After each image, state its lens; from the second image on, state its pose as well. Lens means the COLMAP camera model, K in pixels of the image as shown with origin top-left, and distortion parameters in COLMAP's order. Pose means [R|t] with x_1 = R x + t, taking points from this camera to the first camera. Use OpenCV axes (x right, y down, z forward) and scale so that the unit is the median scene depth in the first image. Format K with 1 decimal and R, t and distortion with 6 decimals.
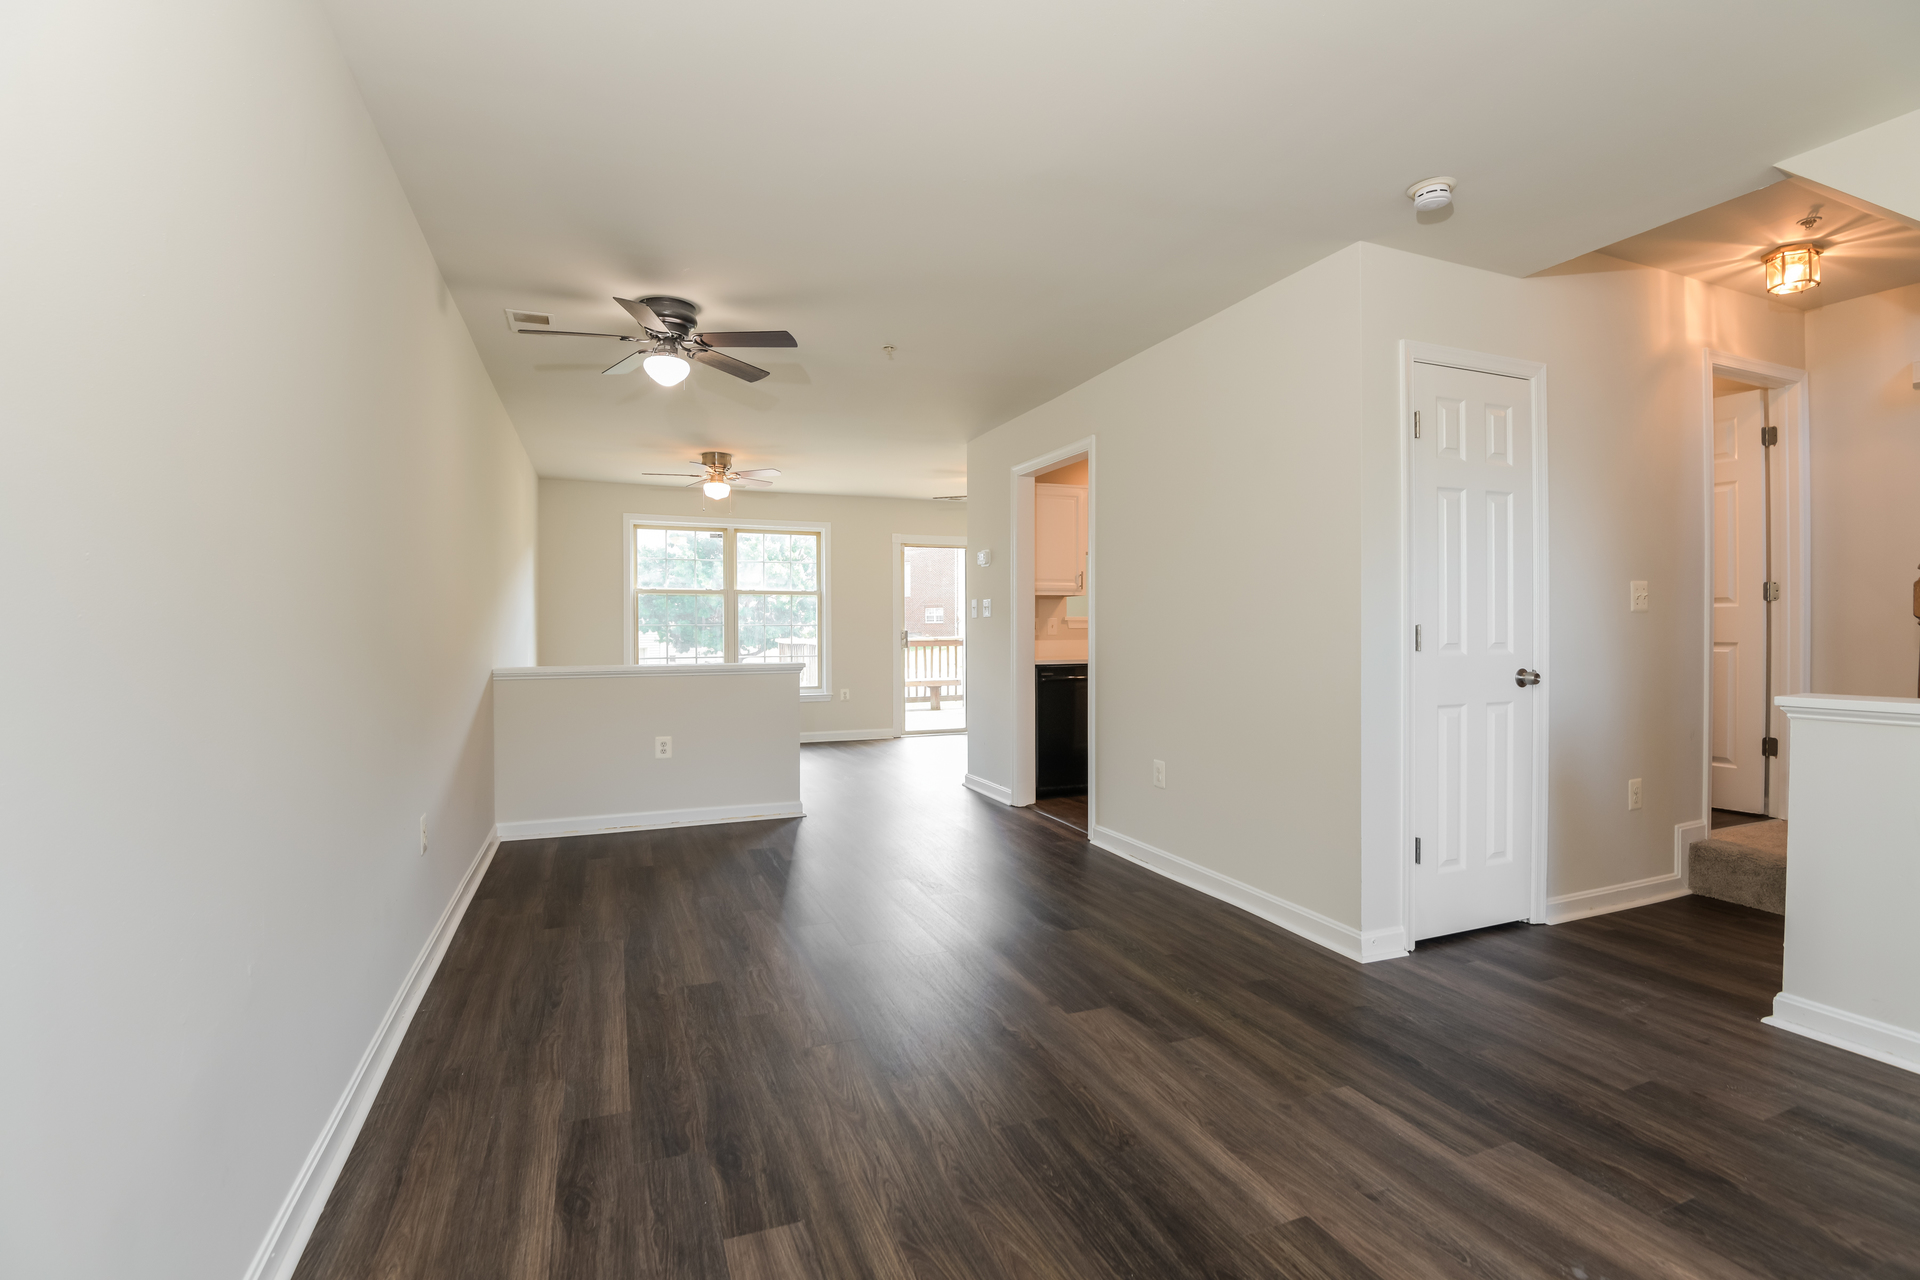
lens RADIAL K [[894.0, 0, 958.2], [0, 894.0, 627.4], [0, 0, 1]] dist [0.011562, -0.012004]
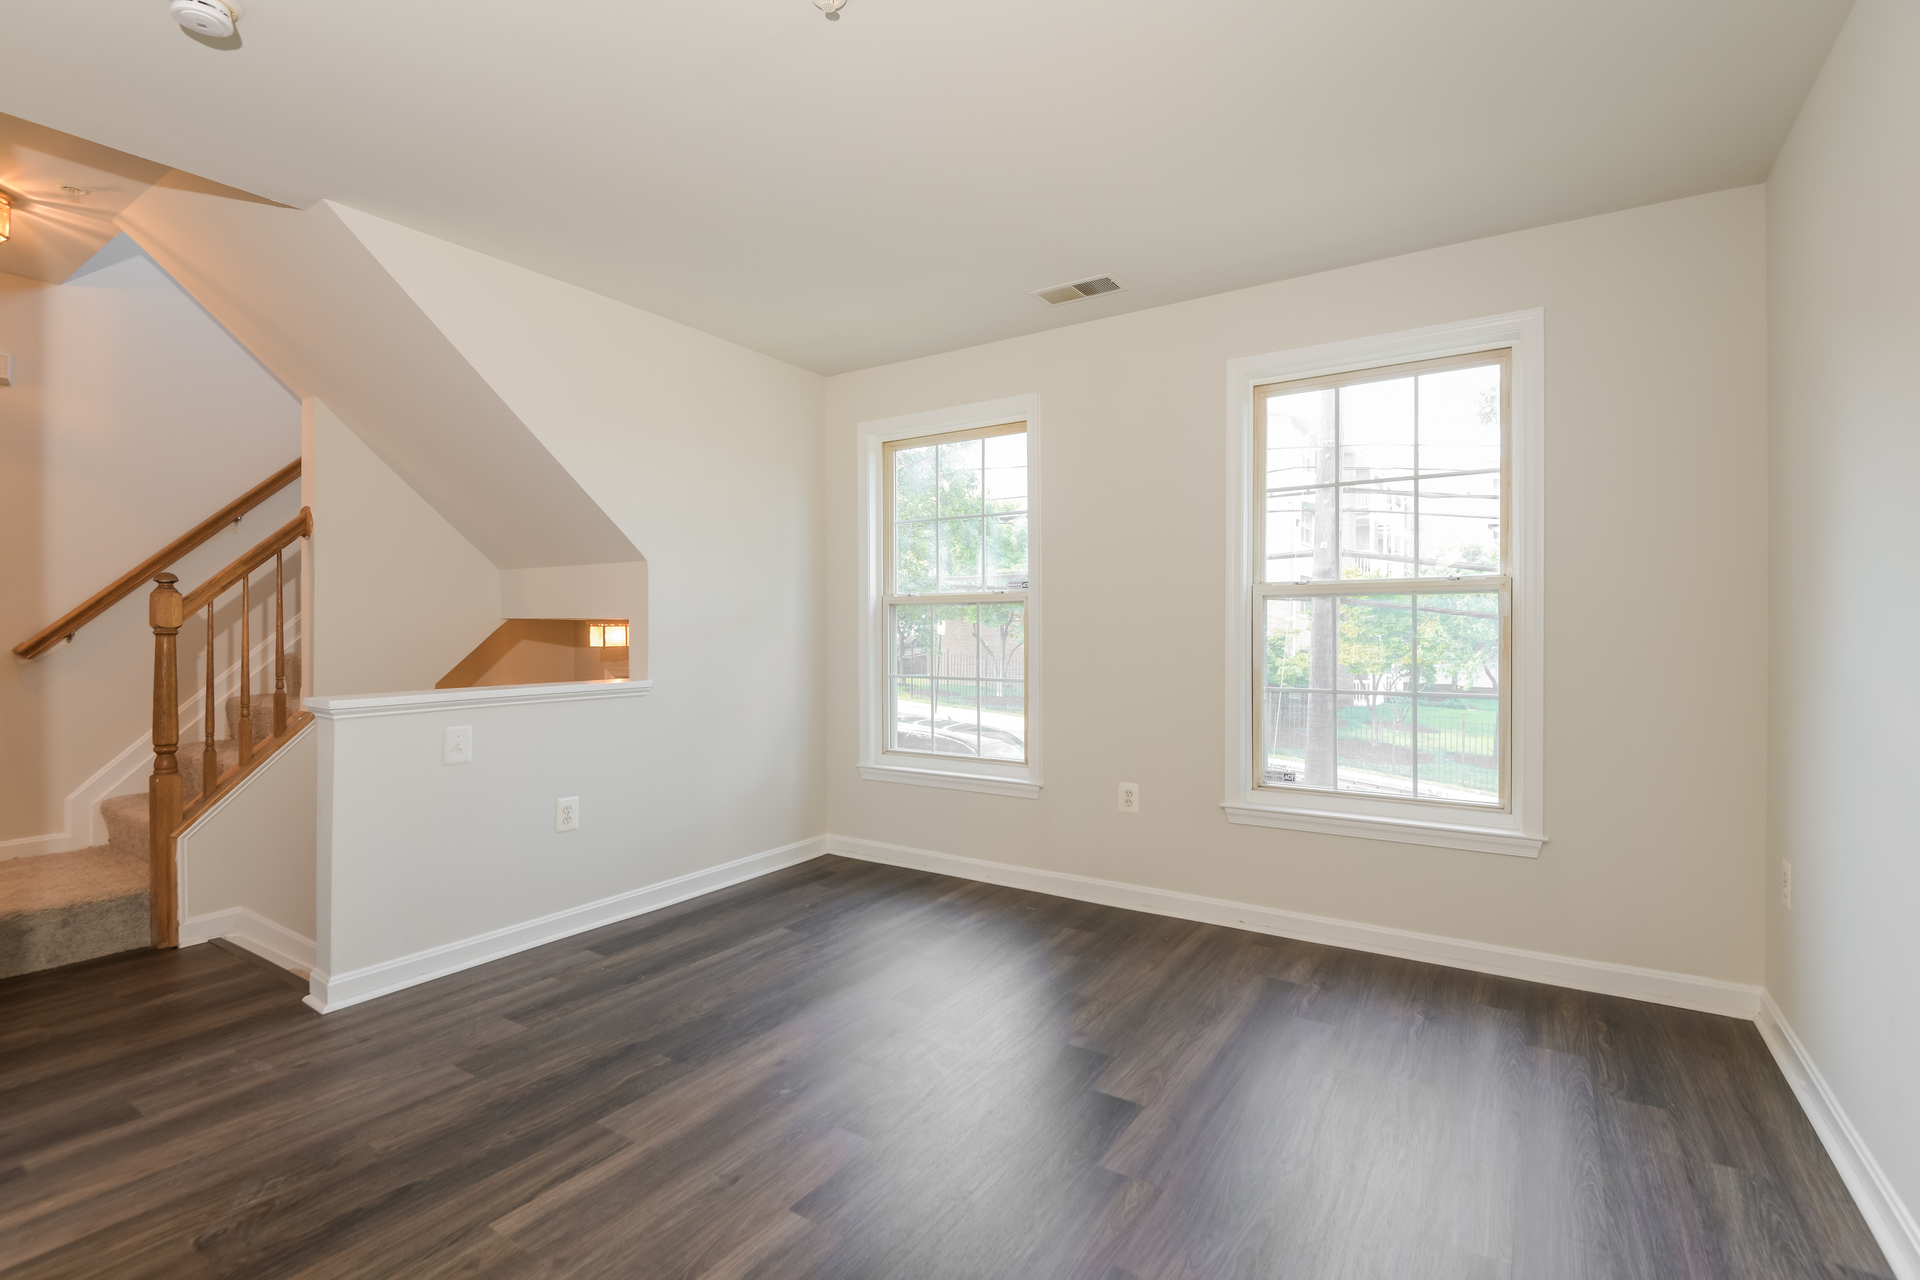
lens RADIAL K [[894.0, 0, 995.4], [0, 894.0, 646.5], [0, 0, 1]] dist [0.011562, -0.012004]
pose [[-0.591954, -0.007113, 0.805940, -0.452517], [0.007797, 0.999864, 0.014552, 0.010346], [-0.805934, 0.014898, -0.591818, 1.142765]]
